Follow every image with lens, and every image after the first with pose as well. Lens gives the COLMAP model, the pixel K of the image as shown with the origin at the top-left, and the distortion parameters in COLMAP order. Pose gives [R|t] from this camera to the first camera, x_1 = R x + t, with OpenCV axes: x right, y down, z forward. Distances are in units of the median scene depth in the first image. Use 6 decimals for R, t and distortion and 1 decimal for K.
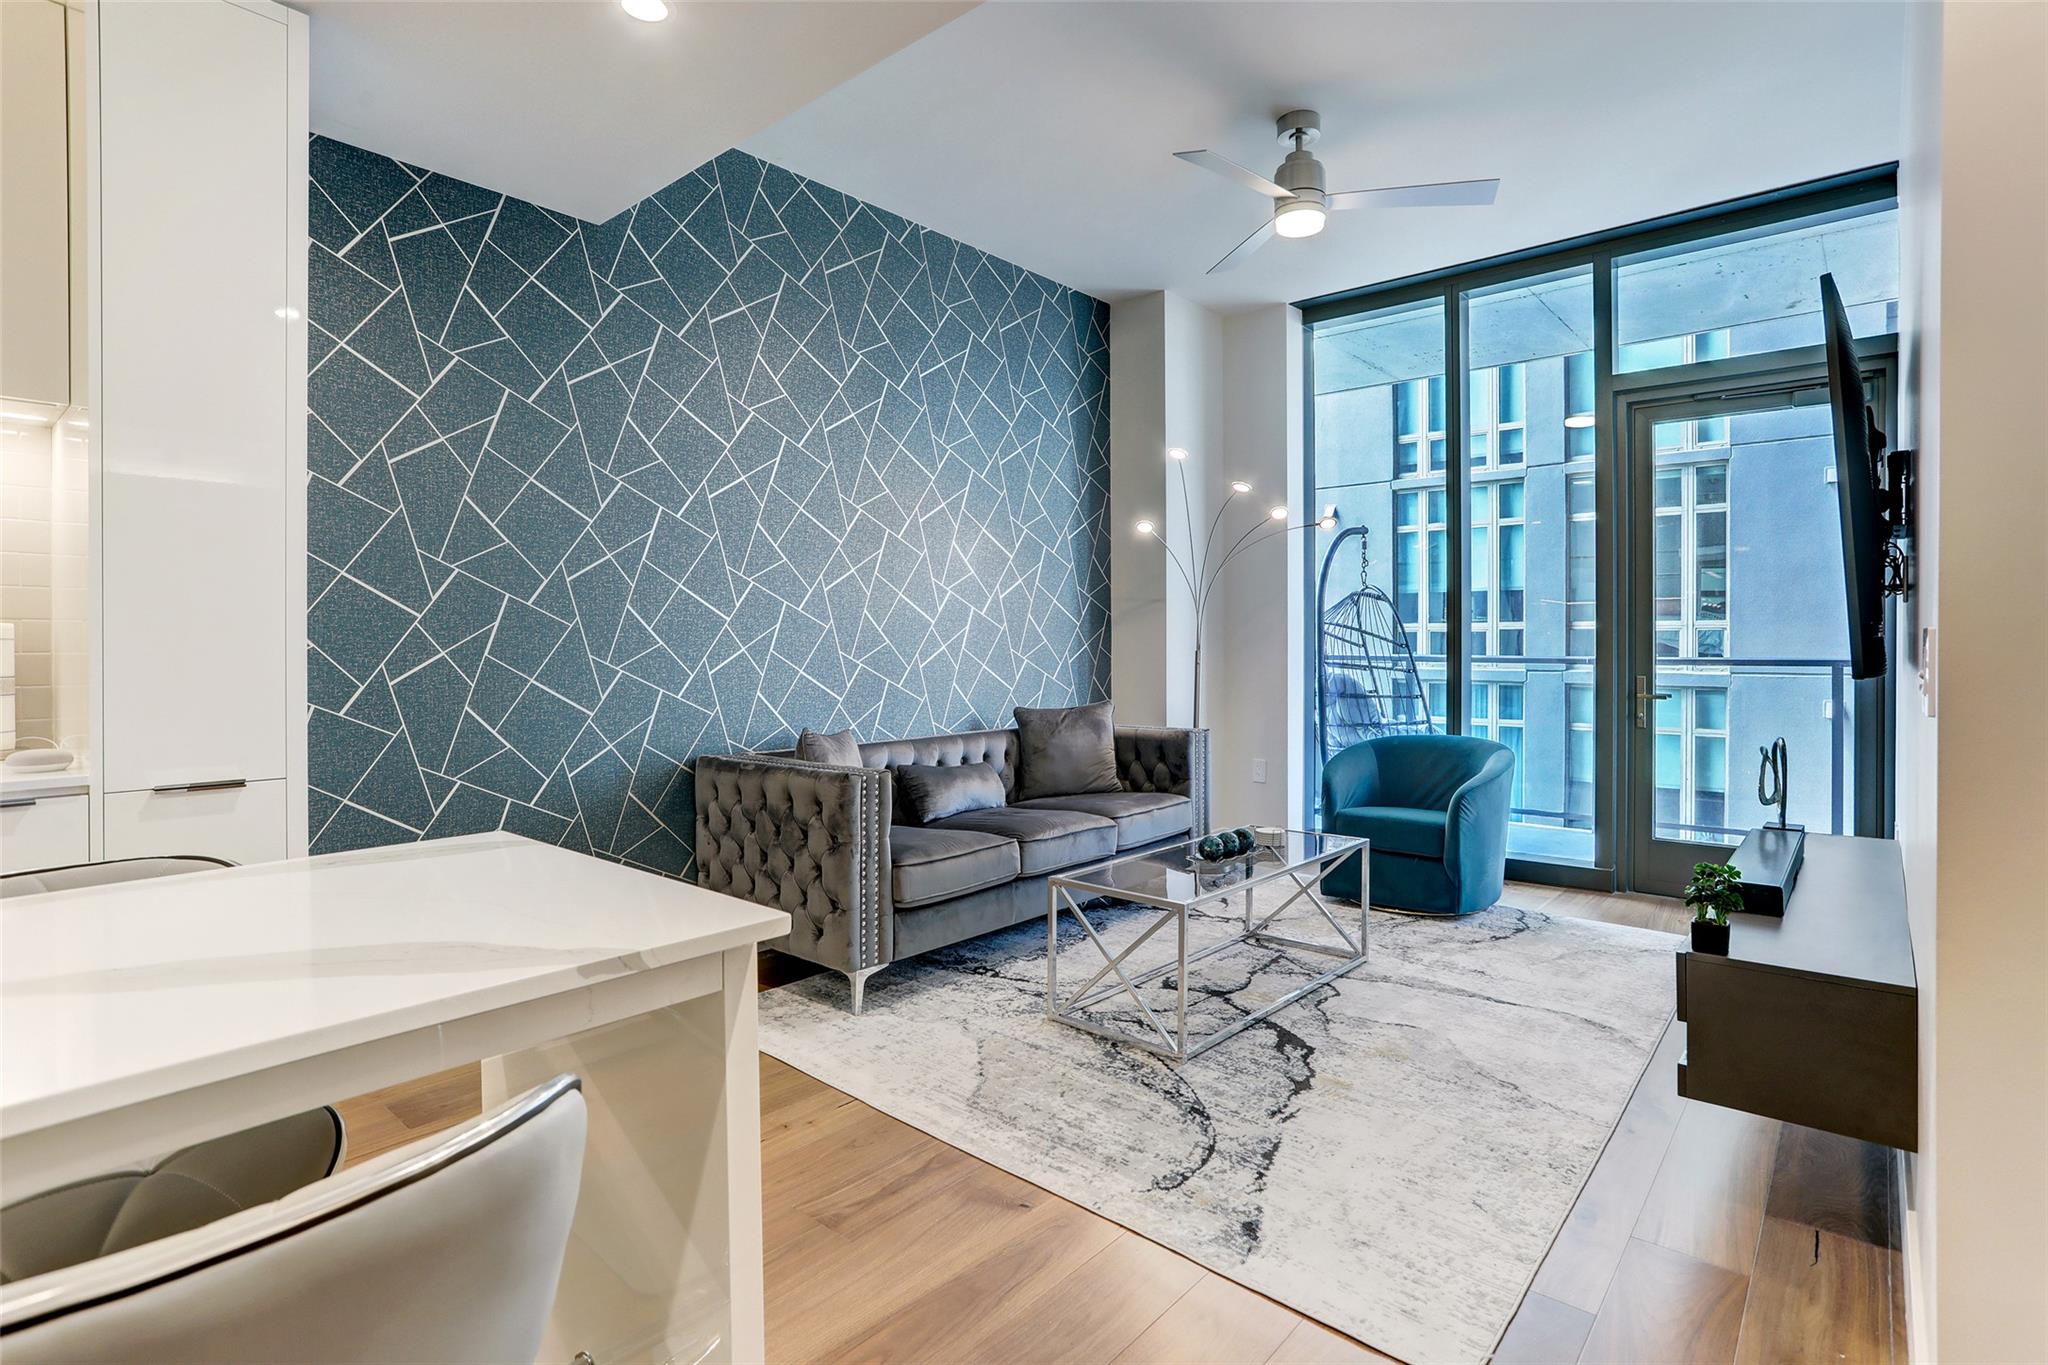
lens RADIAL K [[1208.5, 0, 1025.6], [0, 1208.5, 636.3], [0, 0, 1]] dist [-0.066780, 0.052604]
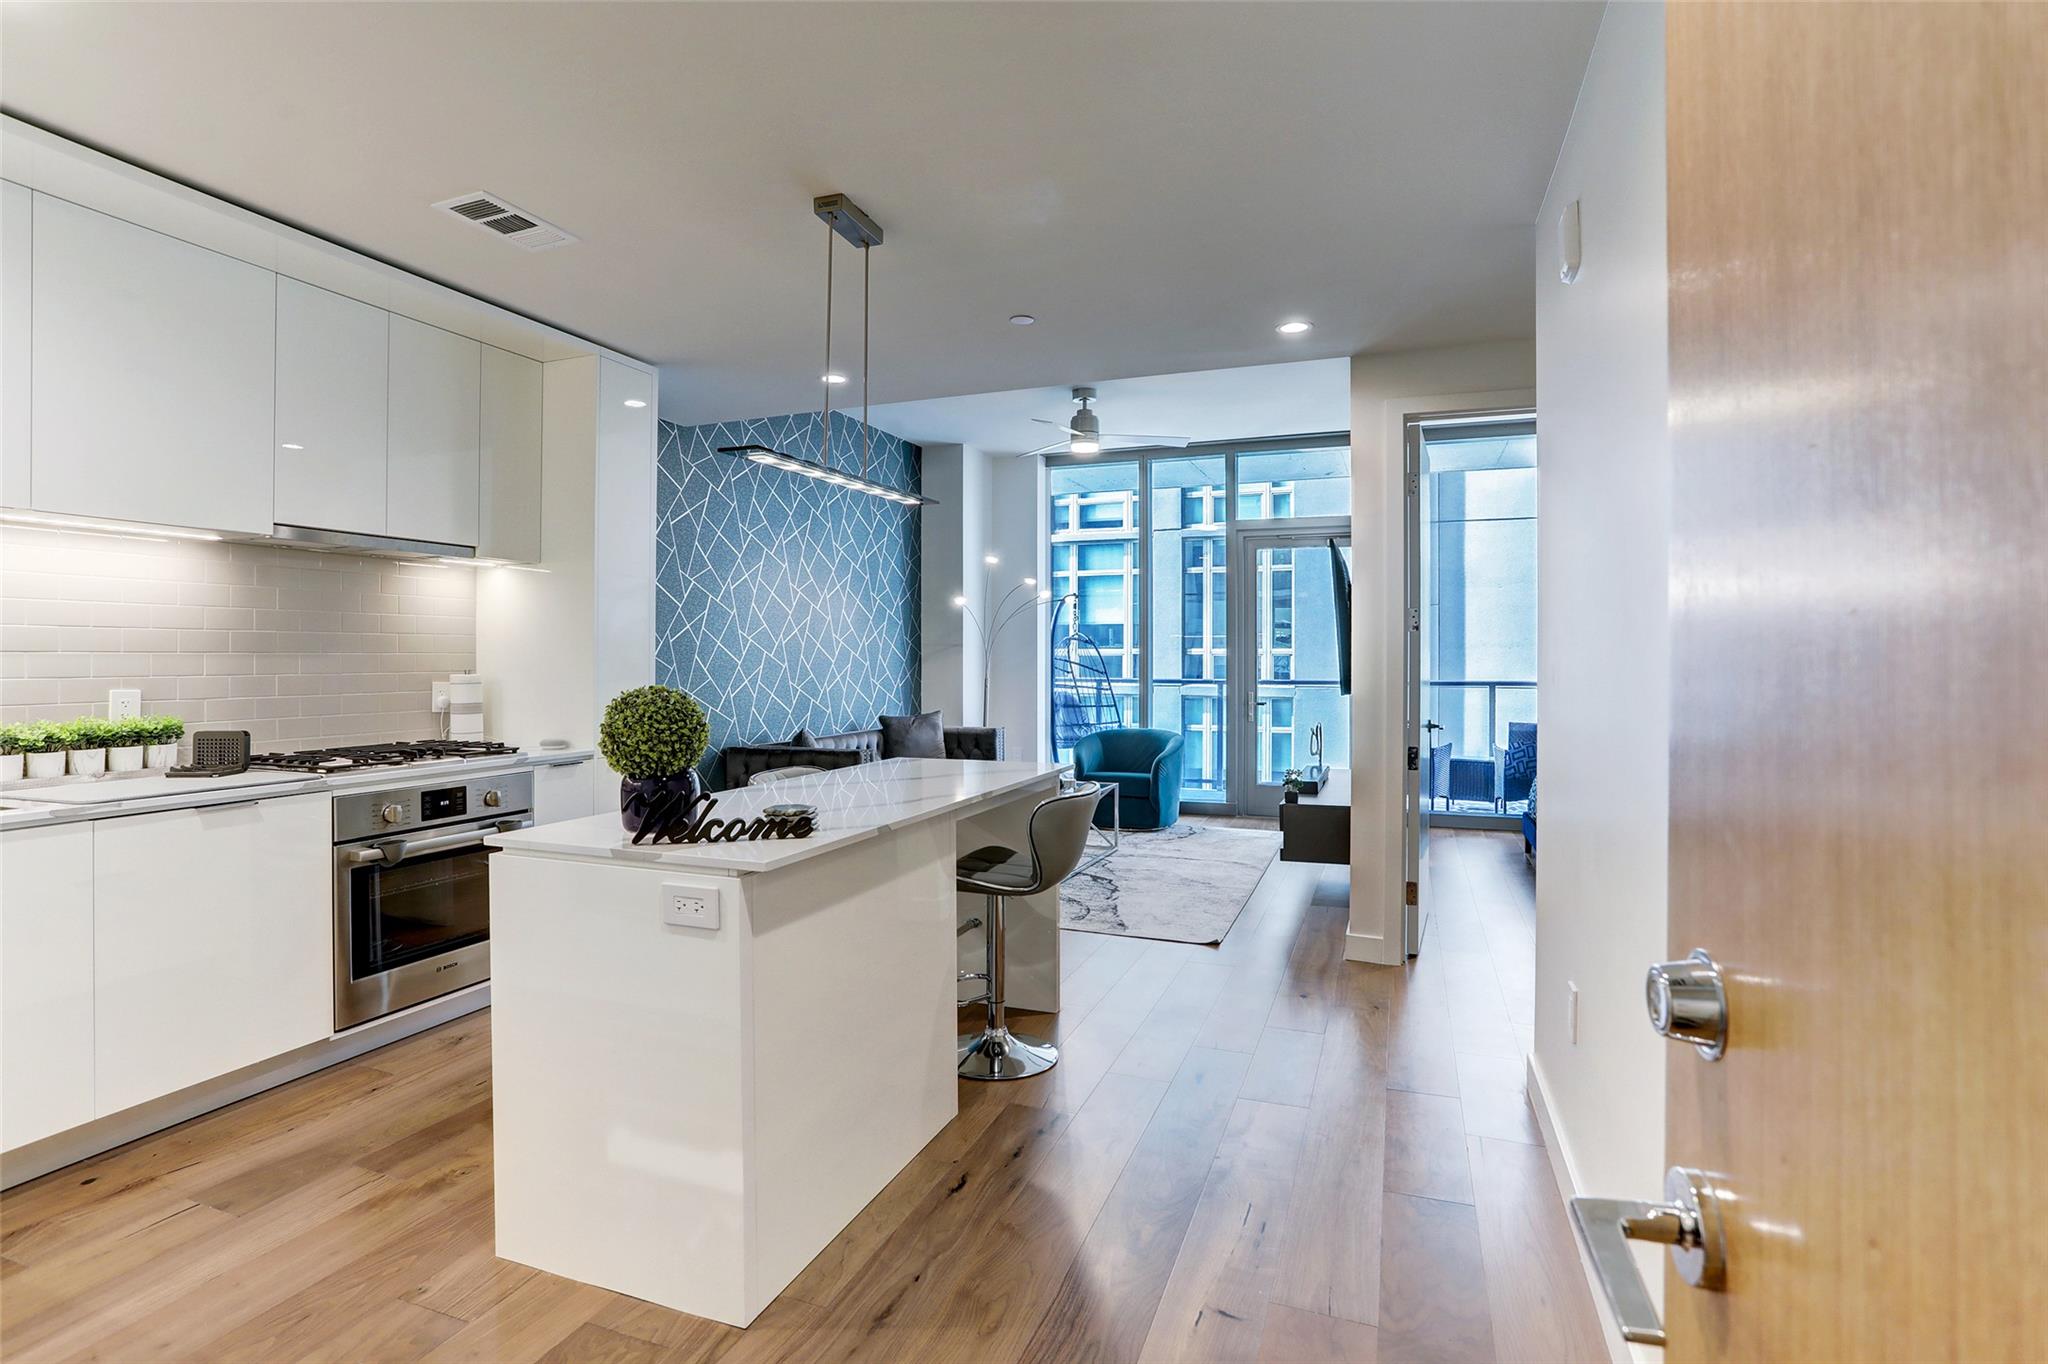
lens RADIAL K [[1009.6, 0, 1016.7], [0, 1009.6, 655.7], [0, 0, 1]] dist [-0.001152, -0.000014]
pose [[0.964589, 0.000988, 0.263756, -0.193177], [-0.000305, 0.999996, -0.002629, -0.016343], [-0.263758, 0.002456, 0.964586, -0.321280]]
